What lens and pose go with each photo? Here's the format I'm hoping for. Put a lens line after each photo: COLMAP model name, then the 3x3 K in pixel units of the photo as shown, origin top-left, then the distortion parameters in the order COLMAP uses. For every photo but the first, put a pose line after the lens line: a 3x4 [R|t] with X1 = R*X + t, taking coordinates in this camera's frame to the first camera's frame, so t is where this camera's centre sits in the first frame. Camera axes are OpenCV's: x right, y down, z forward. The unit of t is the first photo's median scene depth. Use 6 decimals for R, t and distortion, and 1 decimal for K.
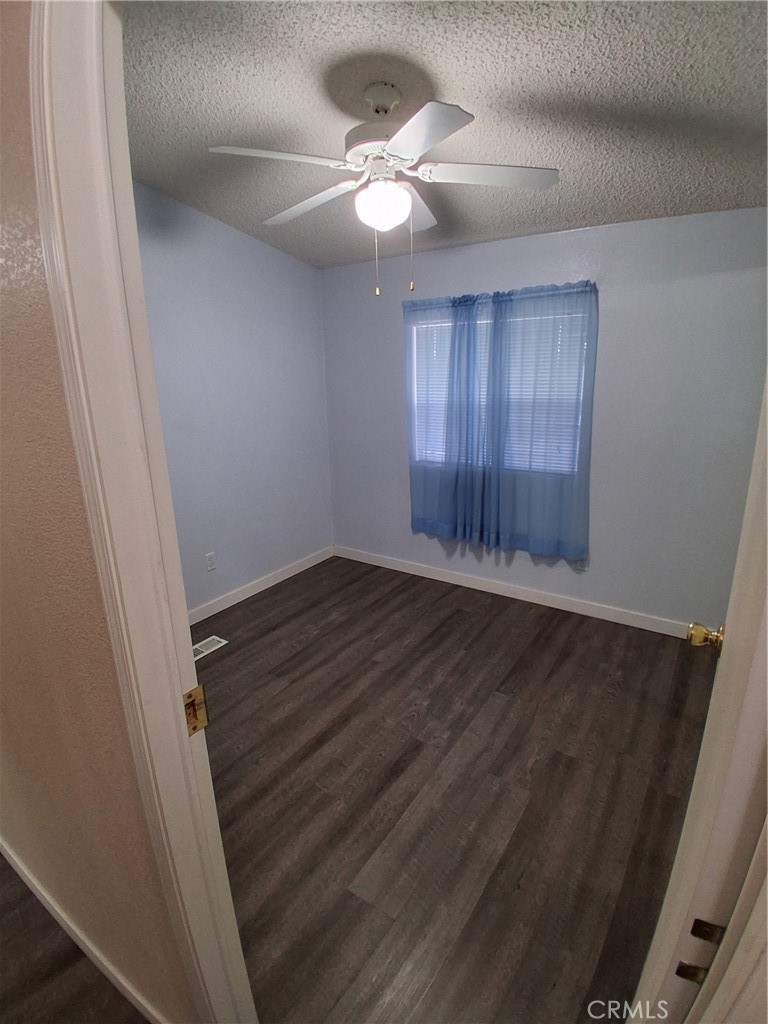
lens RADIAL K [[516.7, 0, 376.5], [0, 516.7, 508.8], [0, 0, 1]] dist [0.000585, -0.045710]
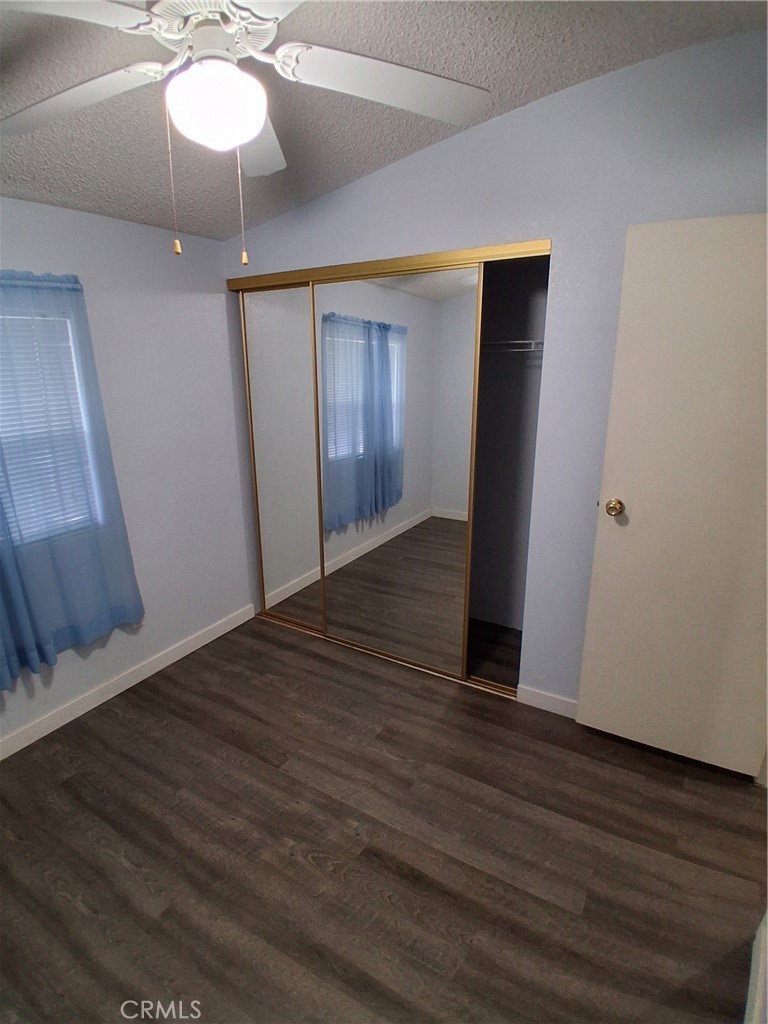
lens RADIAL K [[516.7, 0, 376.5], [0, 516.7, 508.8], [0, 0, 1]] dist [0.000585, -0.045710]
pose [[-0.061302, -0.249392, 0.966460, -0.466330], [0.284178, 0.923846, 0.256421, -0.198462], [-0.956810, 0.290366, 0.014238, 0.693374]]
